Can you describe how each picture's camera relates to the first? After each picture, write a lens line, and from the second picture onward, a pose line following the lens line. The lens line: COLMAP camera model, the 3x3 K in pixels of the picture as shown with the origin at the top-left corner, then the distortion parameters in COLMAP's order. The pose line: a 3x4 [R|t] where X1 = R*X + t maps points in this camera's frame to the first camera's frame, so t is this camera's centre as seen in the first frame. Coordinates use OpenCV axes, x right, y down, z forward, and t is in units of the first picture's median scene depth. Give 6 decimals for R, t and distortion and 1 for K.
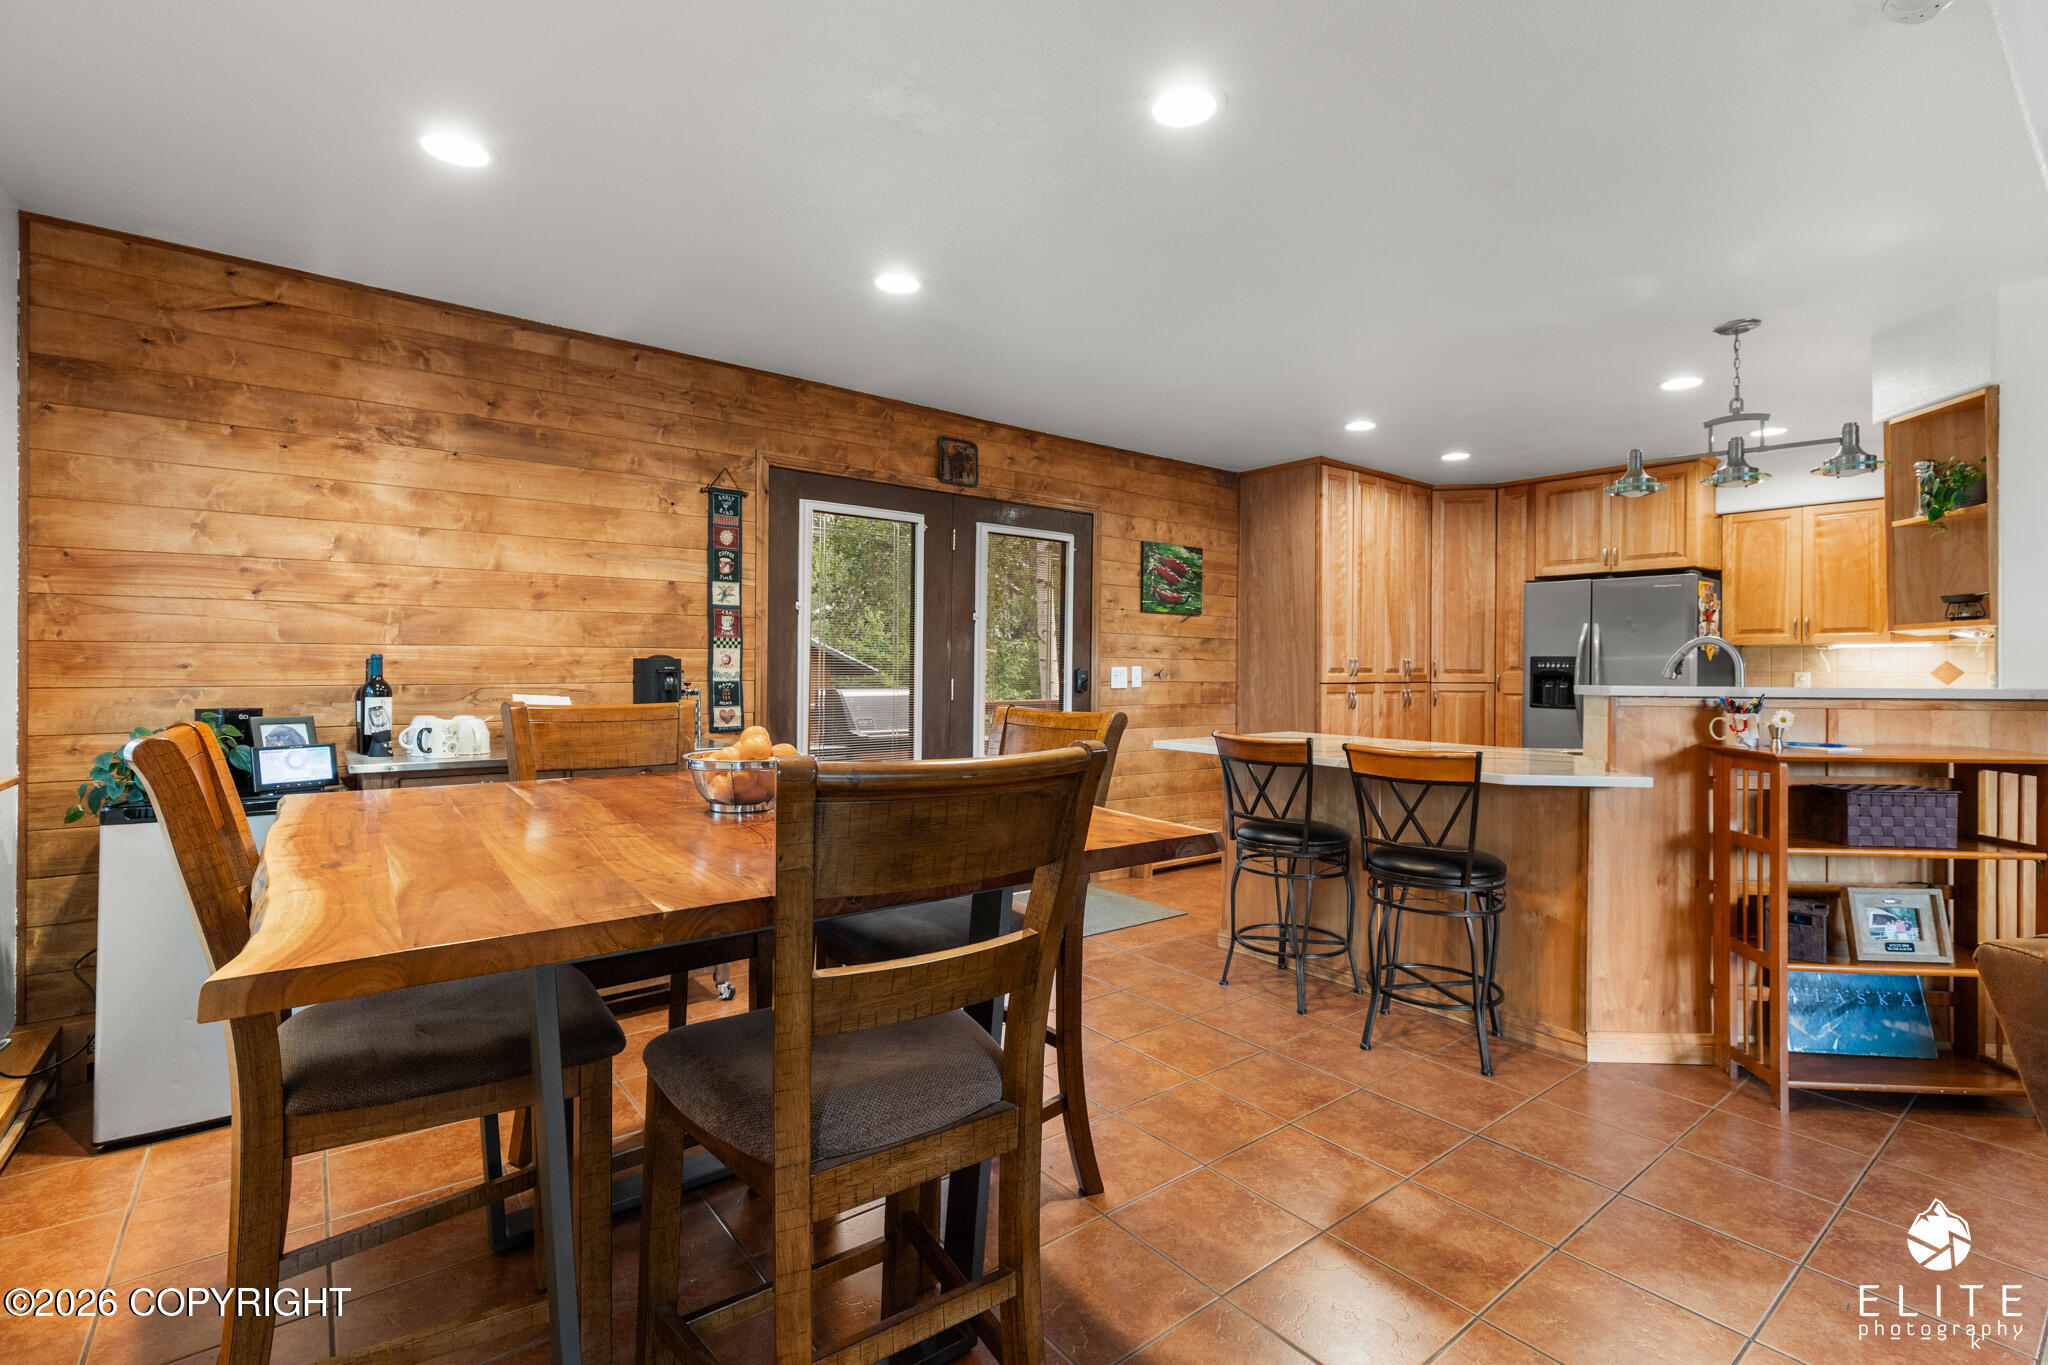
lens RADIAL K [[933.6, 0, 1029.7], [0, 933.6, 651.2], [0, 0, 1]] dist [-0.000837, -0.000594]
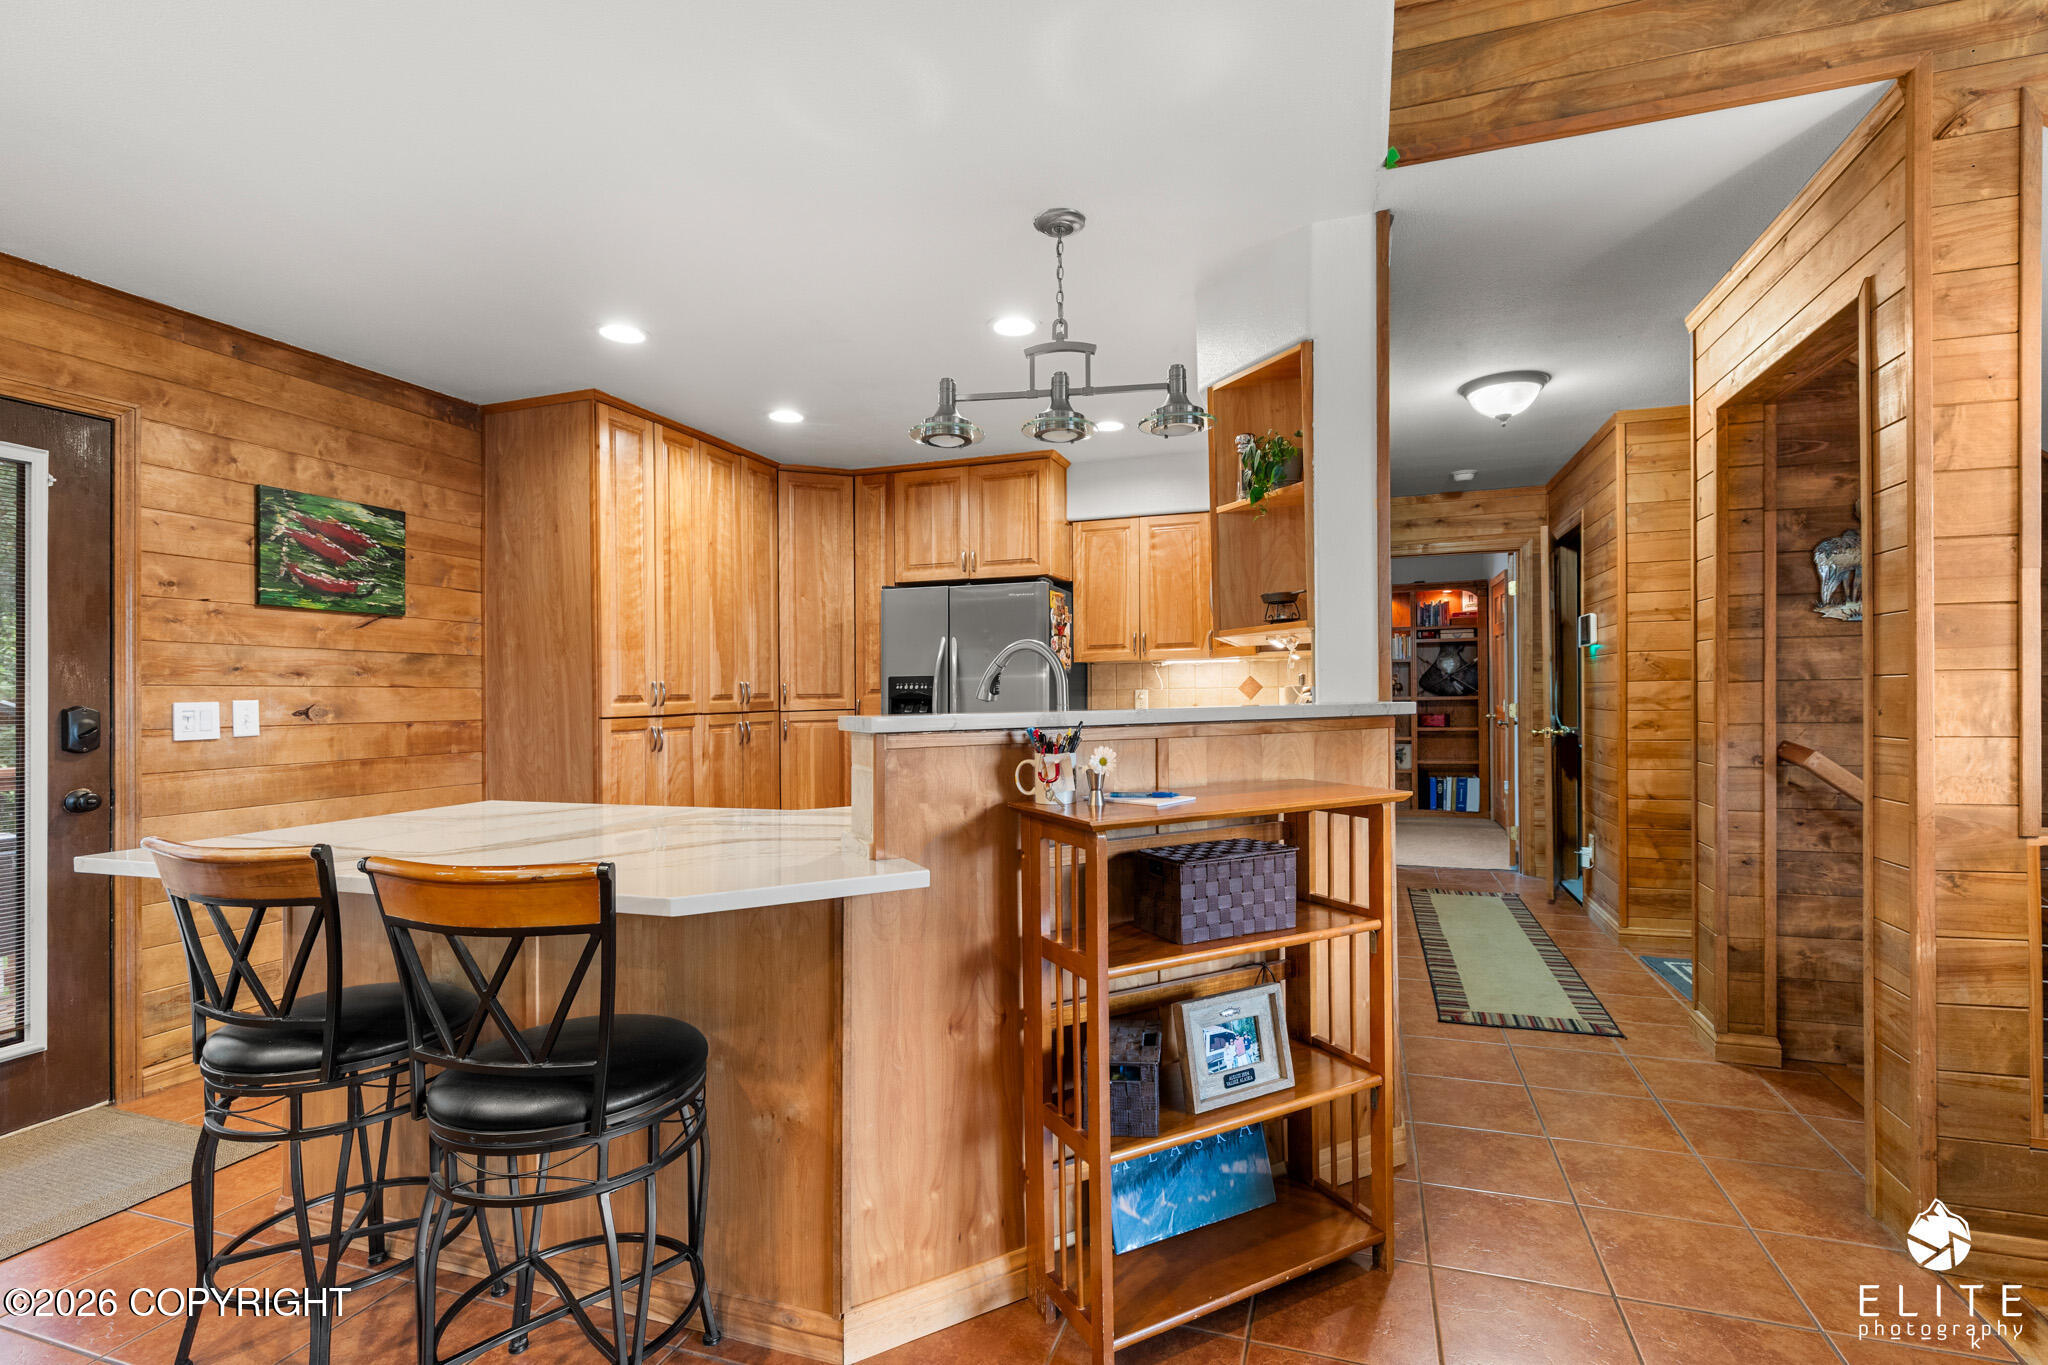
lens RADIAL K [[929.4, 0, 1043.6], [0, 929.4, 689.0], [0, 0, 1]] dist [0.017827, -0.013689]
pose [[0.837143, -0.017365, 0.546709, 0.216031], [0.011592, 0.999835, 0.014008, 0.007121], [-0.546862, -0.005389, 0.837206, 0.247598]]
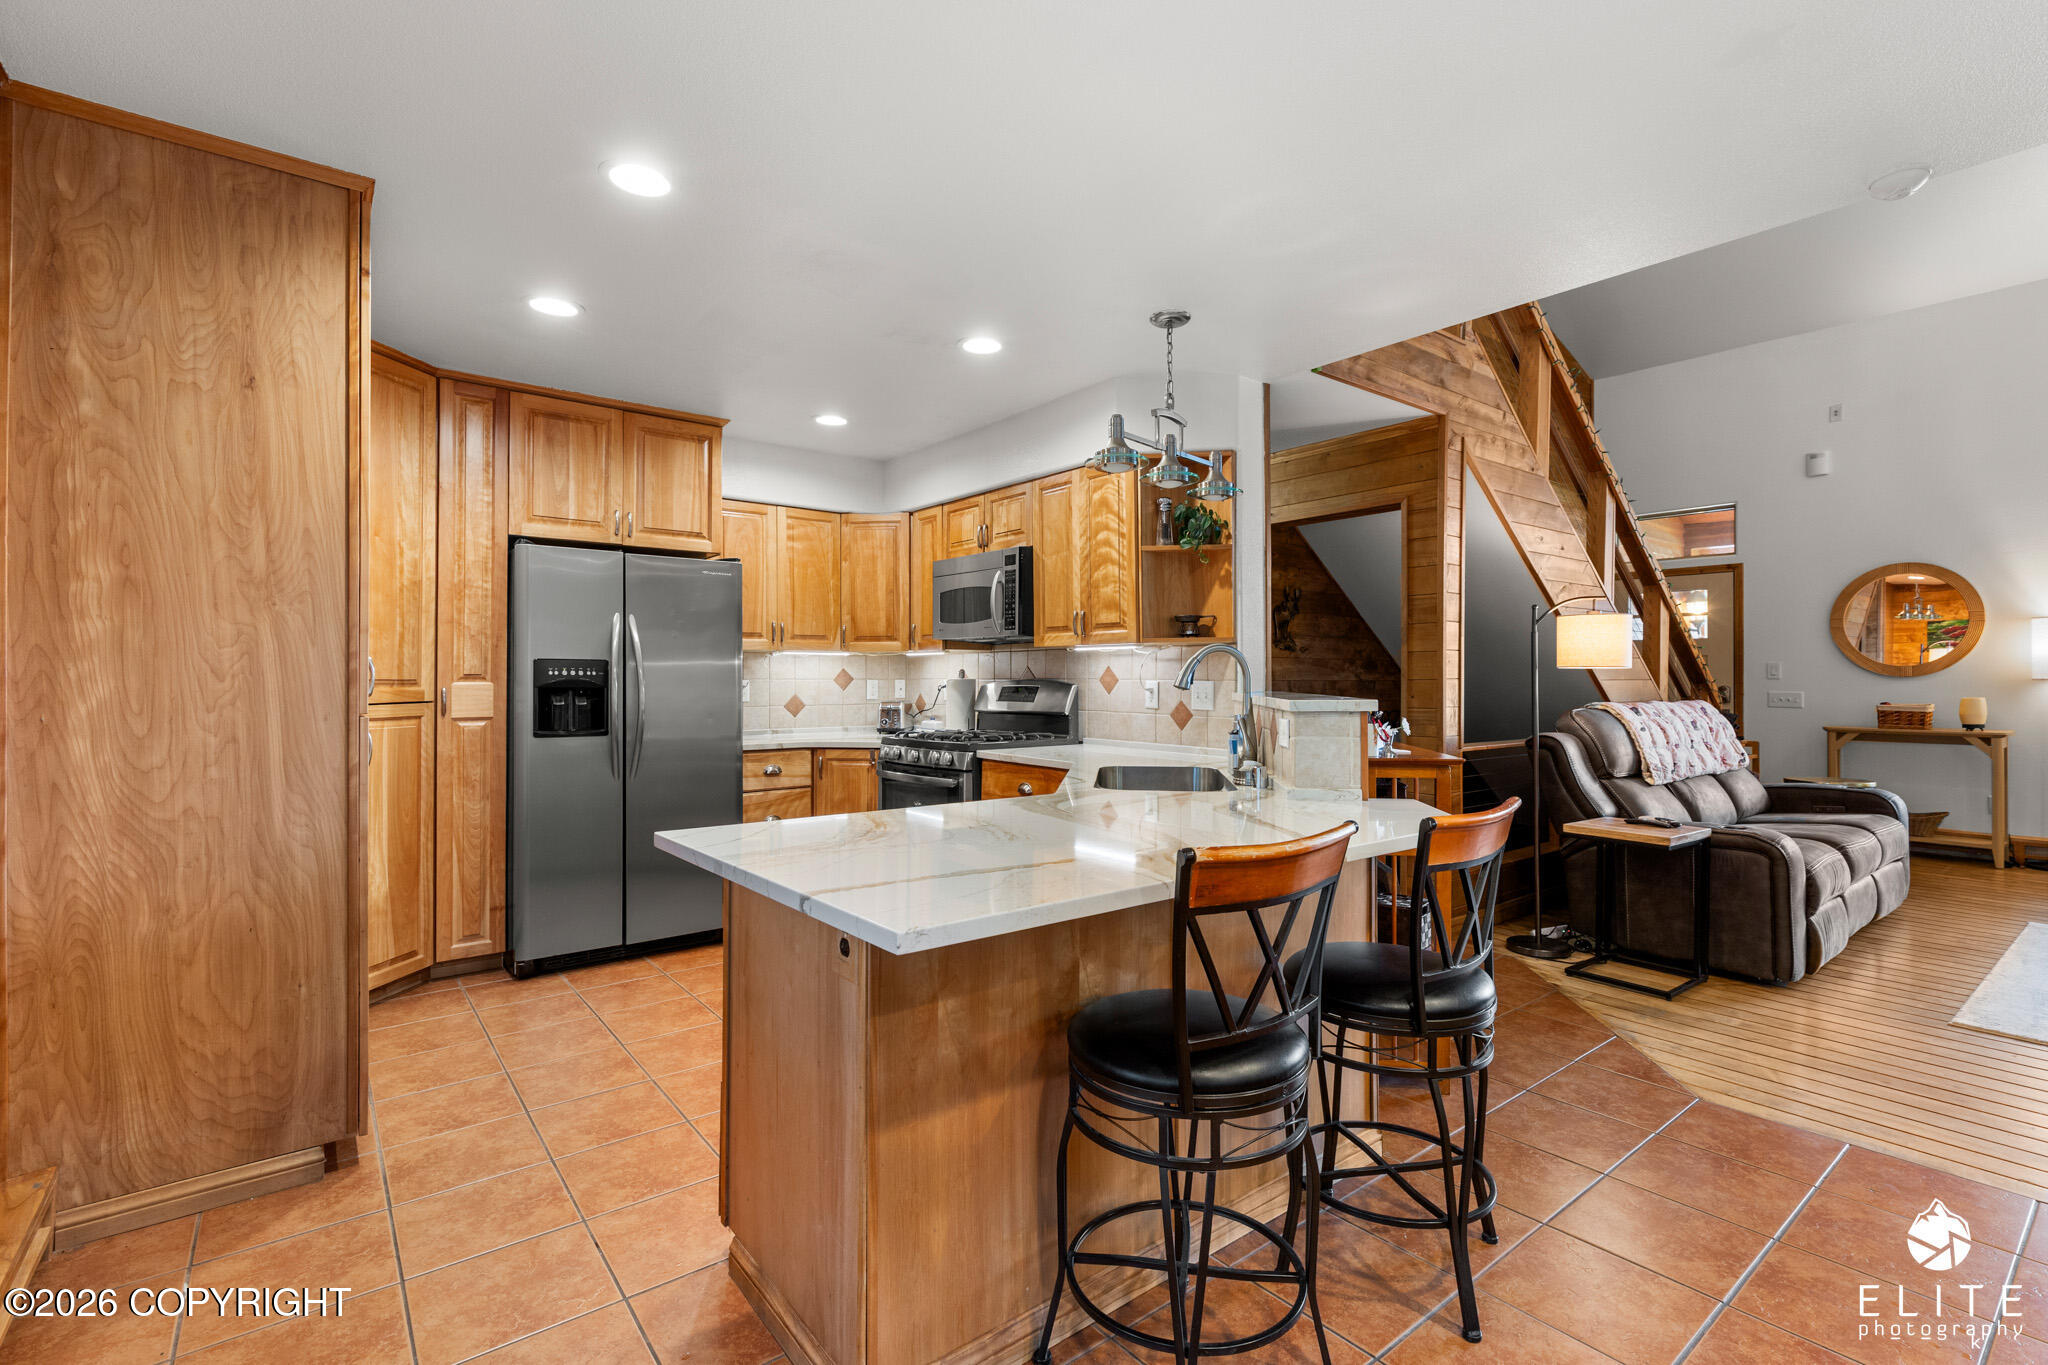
lens RADIAL K [[929.4, 0, 1043.6], [0, 929.4, 689.0], [0, 0, 1]] dist [0.017827, -0.013689]
pose [[-0.007125, -0.017569, 0.999820, -0.119634], [-0.017801, 0.999689, 0.017440, 0.009817], [-0.999816, -0.017673, -0.007436, 0.716296]]
